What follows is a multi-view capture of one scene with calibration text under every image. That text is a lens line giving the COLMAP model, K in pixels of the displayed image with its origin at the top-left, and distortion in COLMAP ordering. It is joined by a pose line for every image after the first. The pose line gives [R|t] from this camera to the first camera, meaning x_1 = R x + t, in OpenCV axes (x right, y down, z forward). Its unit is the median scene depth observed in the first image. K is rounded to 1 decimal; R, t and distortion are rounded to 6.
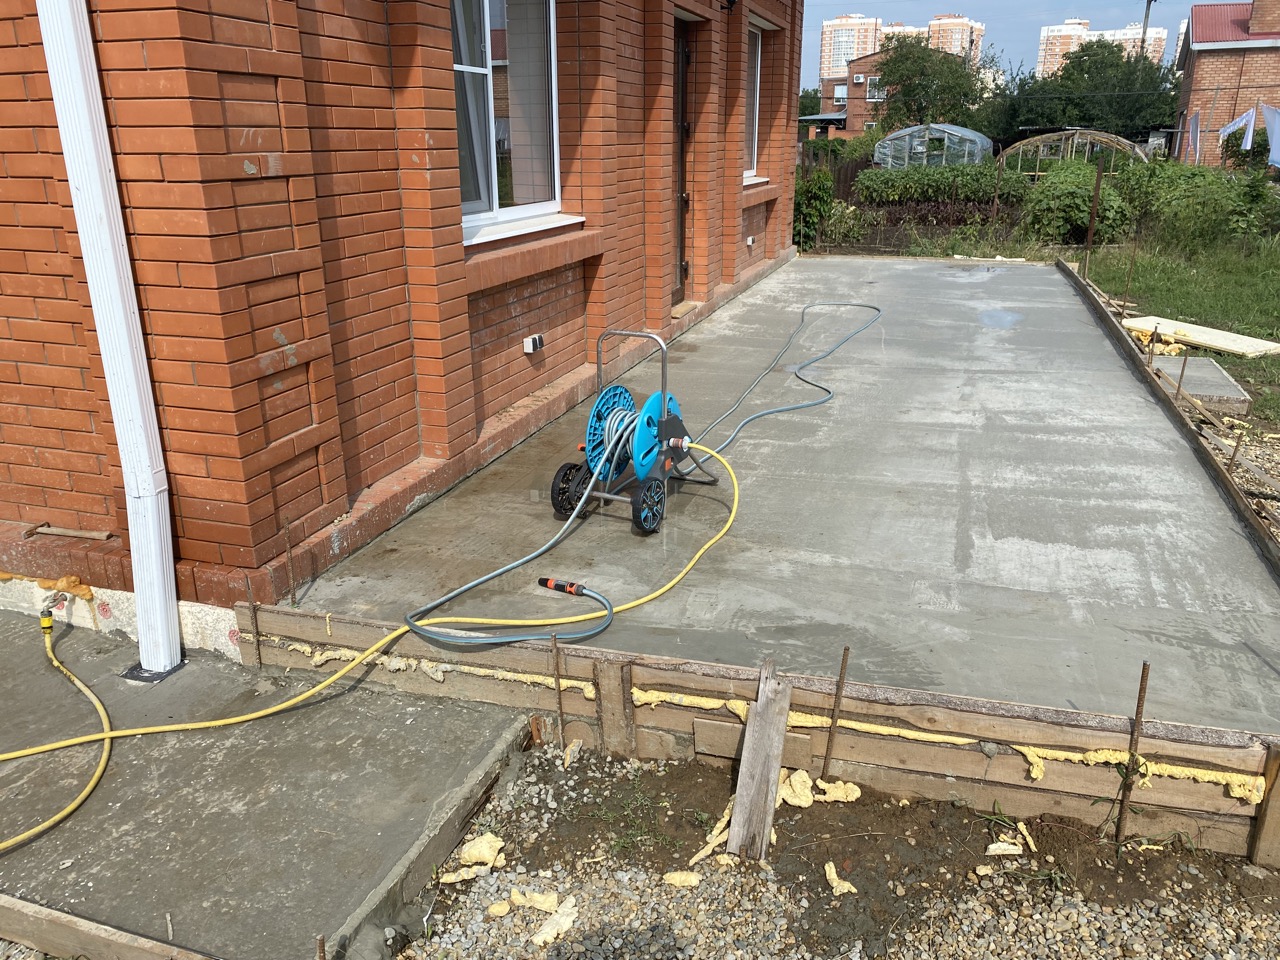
lens RADIAL K [[1002.7, 0, 647.0], [0, 1002.7, 511.3], [0, 0, 1]] dist [-0.038454, 0.018176]
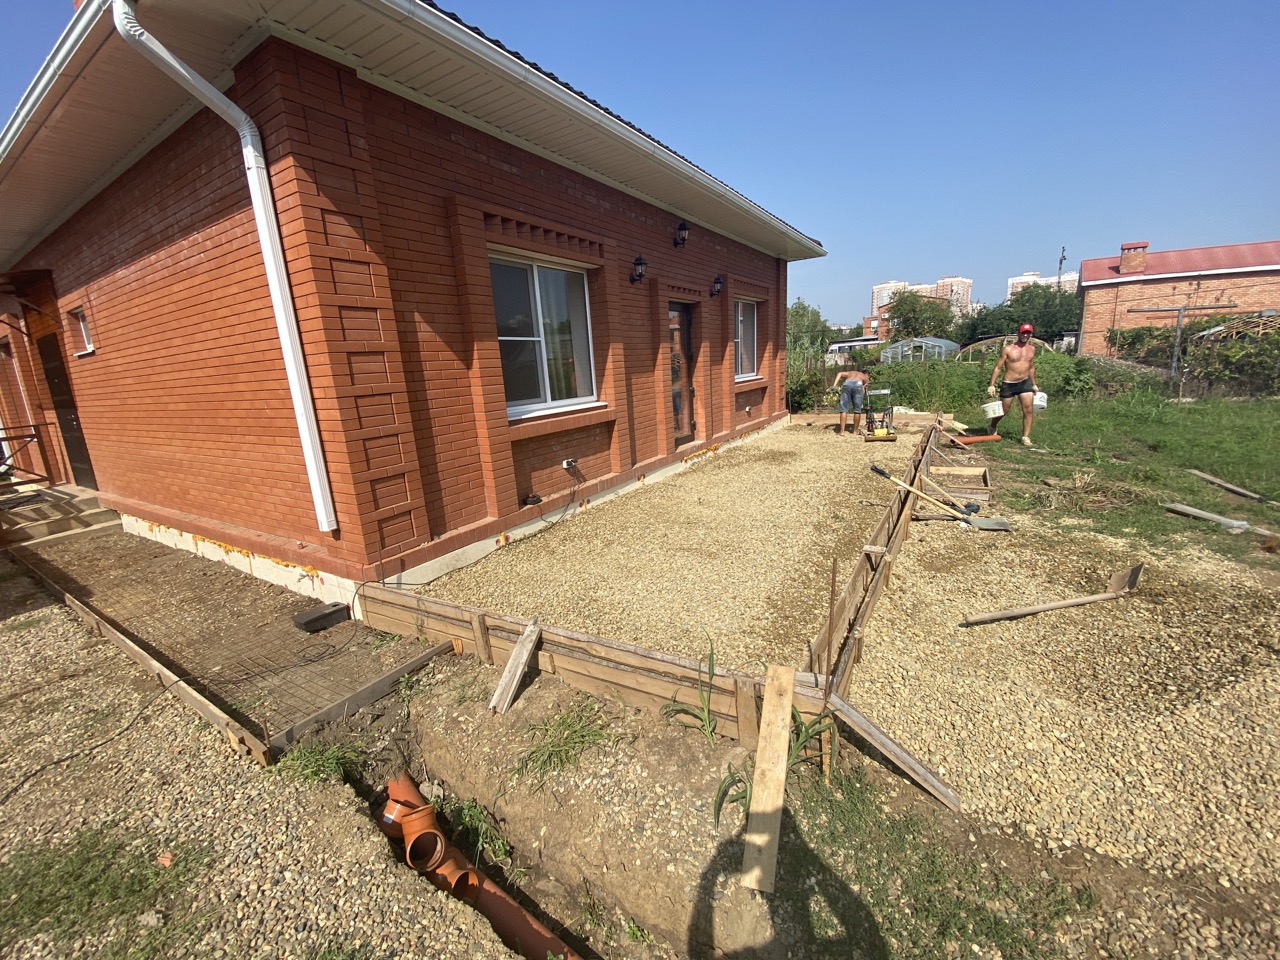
lens RADIAL K [[522.8, 0, 639.4], [0, 522.8, 493.0], [0, 0, 1]] dist [0.001831, -0.011835]
pose [[0.969082, 0.009185, -0.246570, 0.269676], [-0.034969, 0.994333, -0.100395, -0.003931], [0.244250, 0.105913, 0.963911, 0.000325]]
